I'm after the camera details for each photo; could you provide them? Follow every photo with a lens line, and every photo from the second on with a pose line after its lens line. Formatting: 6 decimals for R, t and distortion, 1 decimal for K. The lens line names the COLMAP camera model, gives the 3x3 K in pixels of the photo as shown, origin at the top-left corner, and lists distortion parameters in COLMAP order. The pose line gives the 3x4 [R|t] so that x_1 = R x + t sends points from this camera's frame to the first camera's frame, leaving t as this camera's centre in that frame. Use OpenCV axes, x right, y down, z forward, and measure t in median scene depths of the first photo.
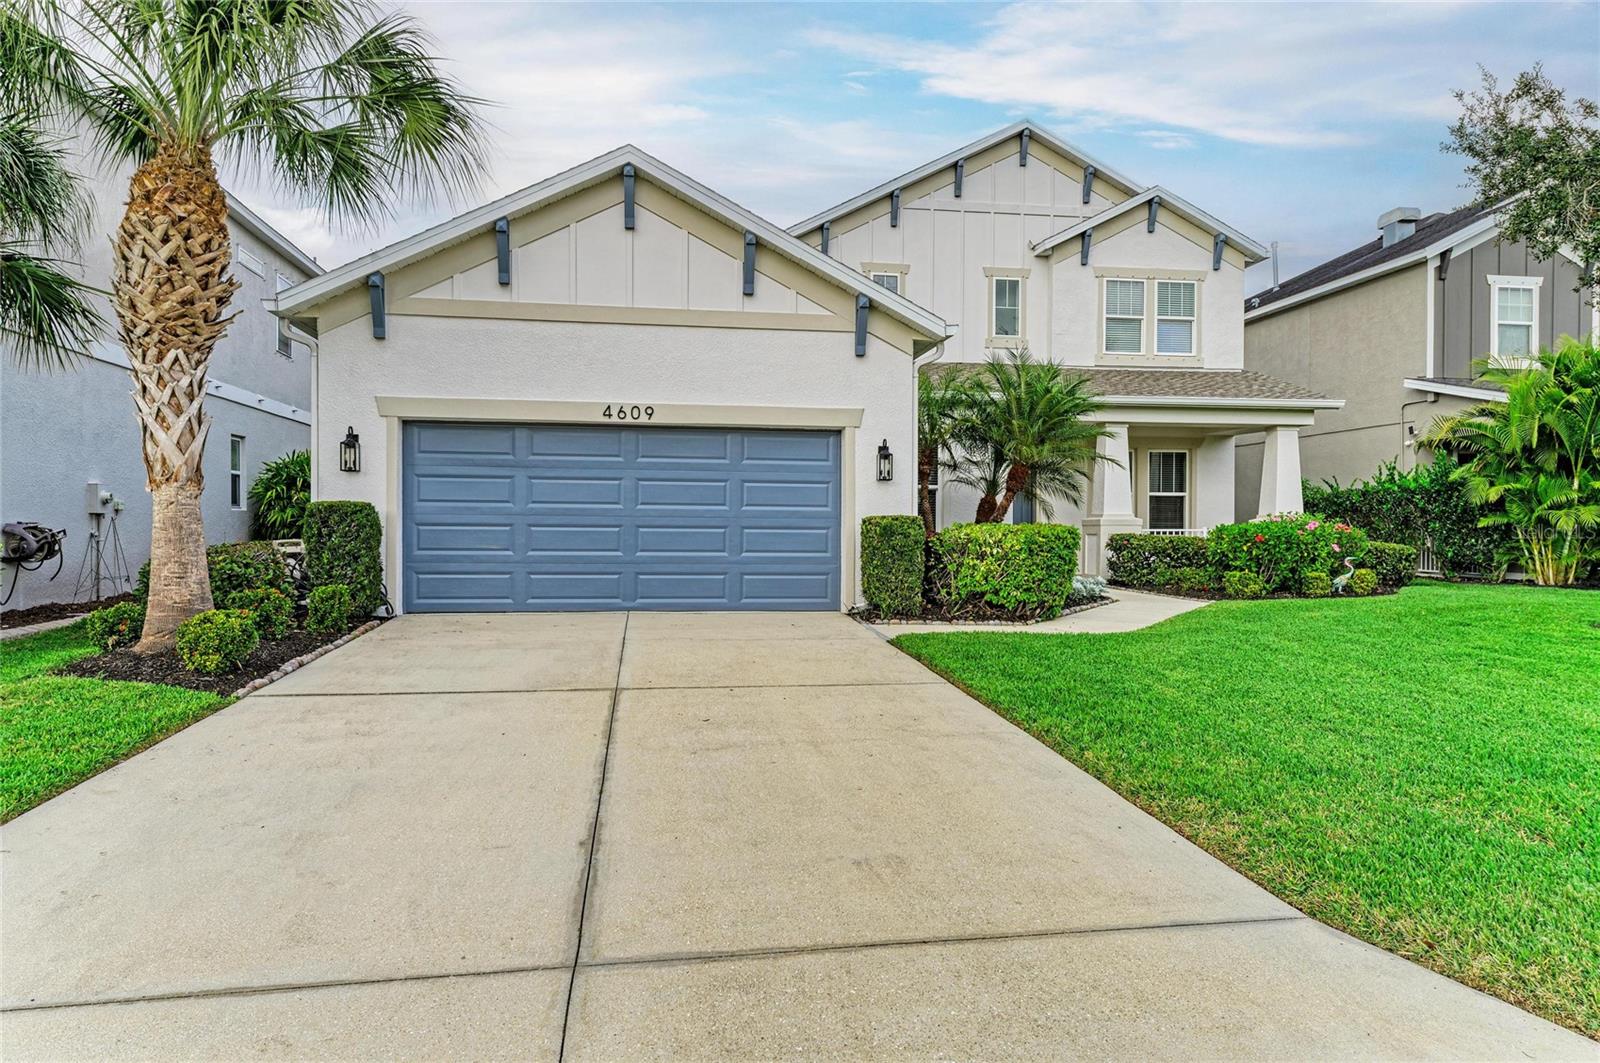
lens RADIAL K [[1089.4, 0, 800.0], [0, 1089.4, 531.5], [0, 0, 1]] dist [0.001156, -0.000432]
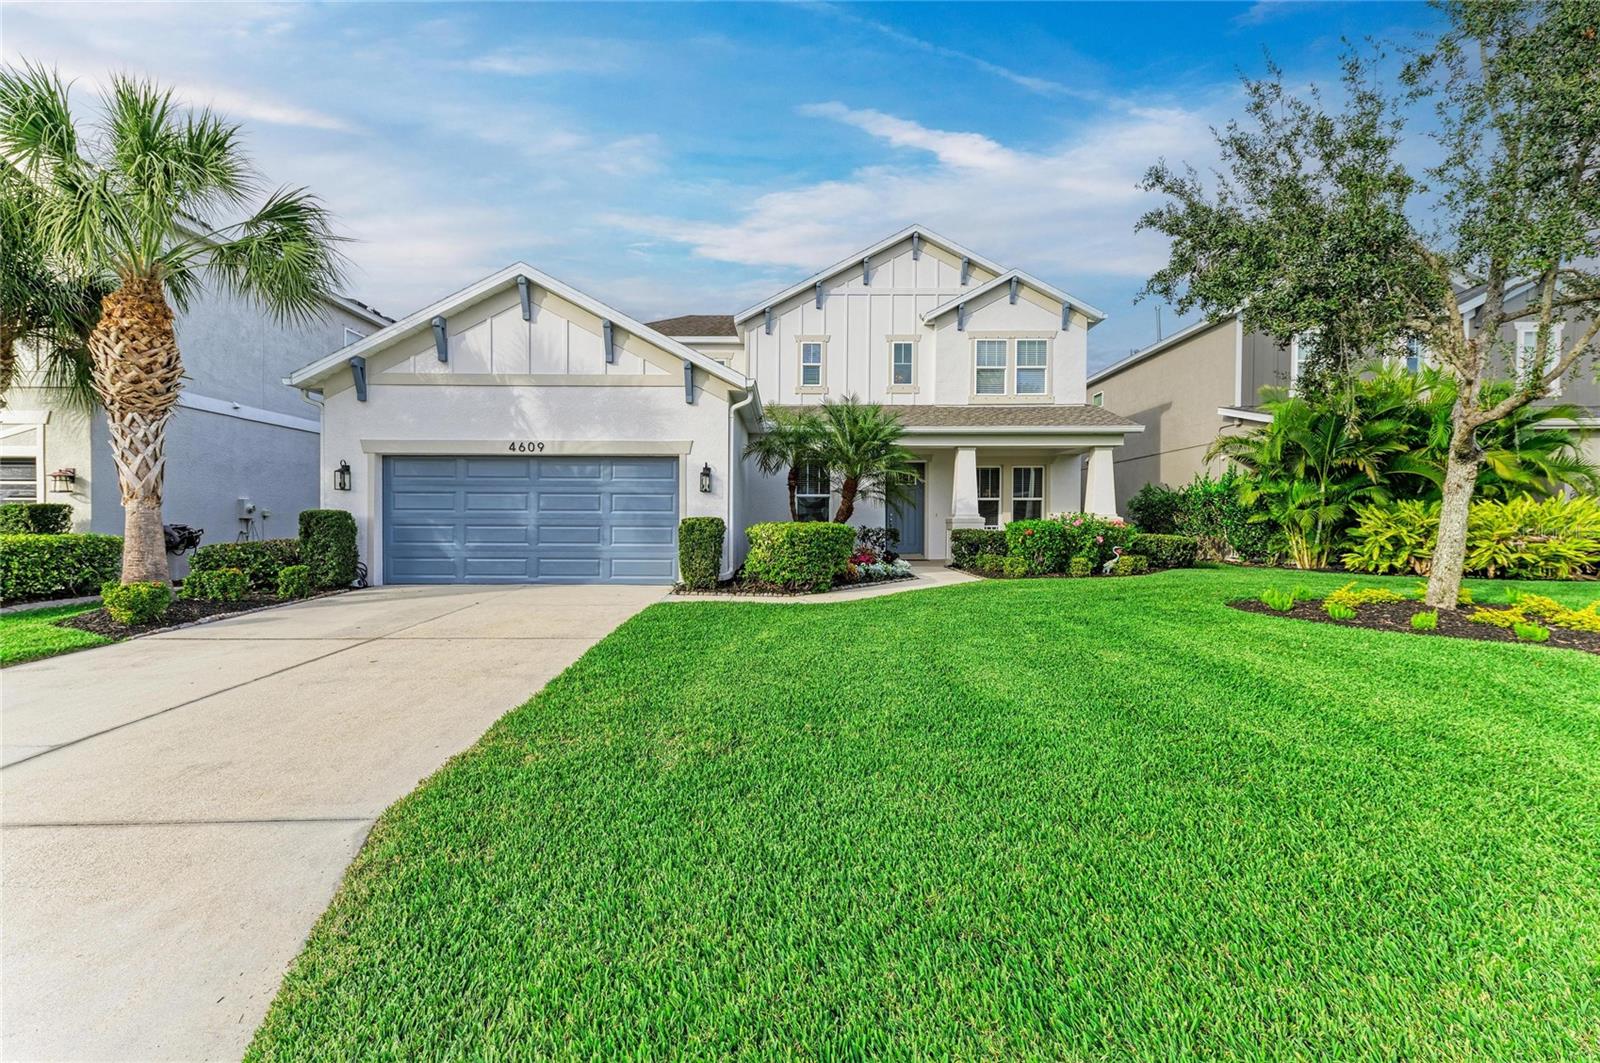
lens RADIAL K [[763.6, 0, 800.0], [0, 763.6, 531.5], [0, 0, 1]] dist [-0.001713, -0.000009]
pose [[0.987904, -0.003001, -0.155040, 0.317862], [0.003794, 0.999981, 0.004822, -0.000360], [0.155022, -0.005352, 0.987896, 0.047384]]
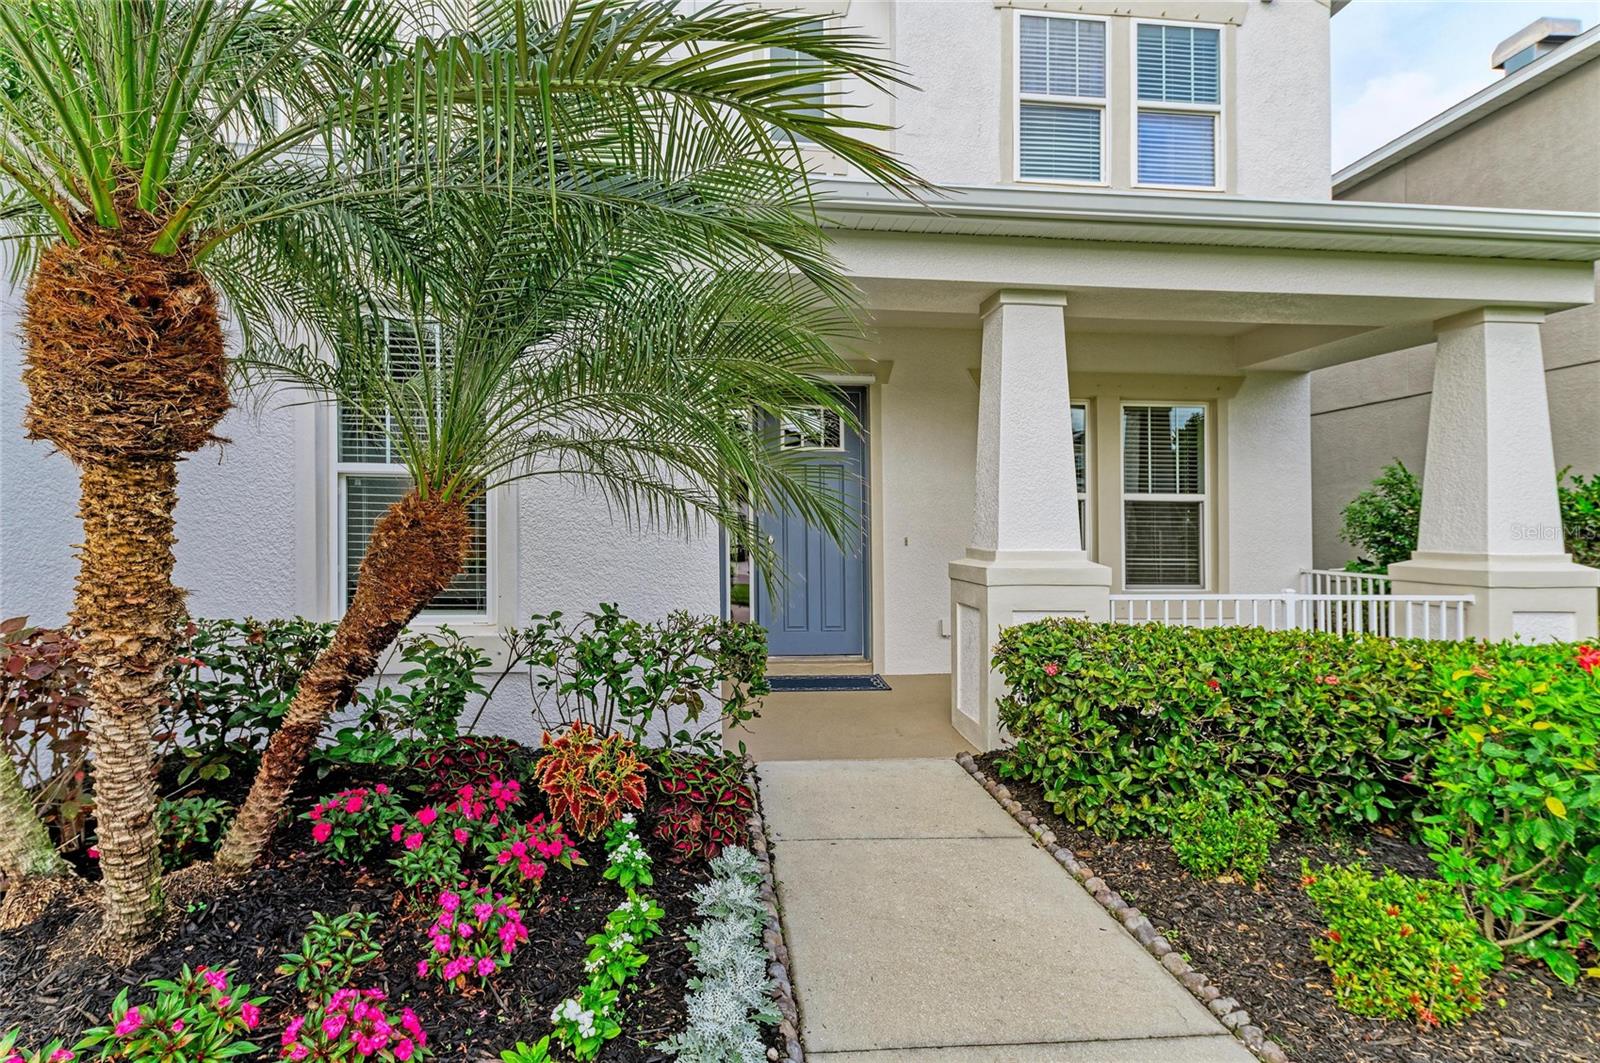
lens RADIAL K [[848.5, 0, 800.0], [0, 848.5, 531.5], [0, 0, 1]] dist [0.000916, 0.000141]
pose [[0.999140, -0.009046, -0.040466, 0.306632], [0.008824, 0.999945, -0.005659, -0.030196], [0.040515, 0.005297, 0.999165, 0.981613]]
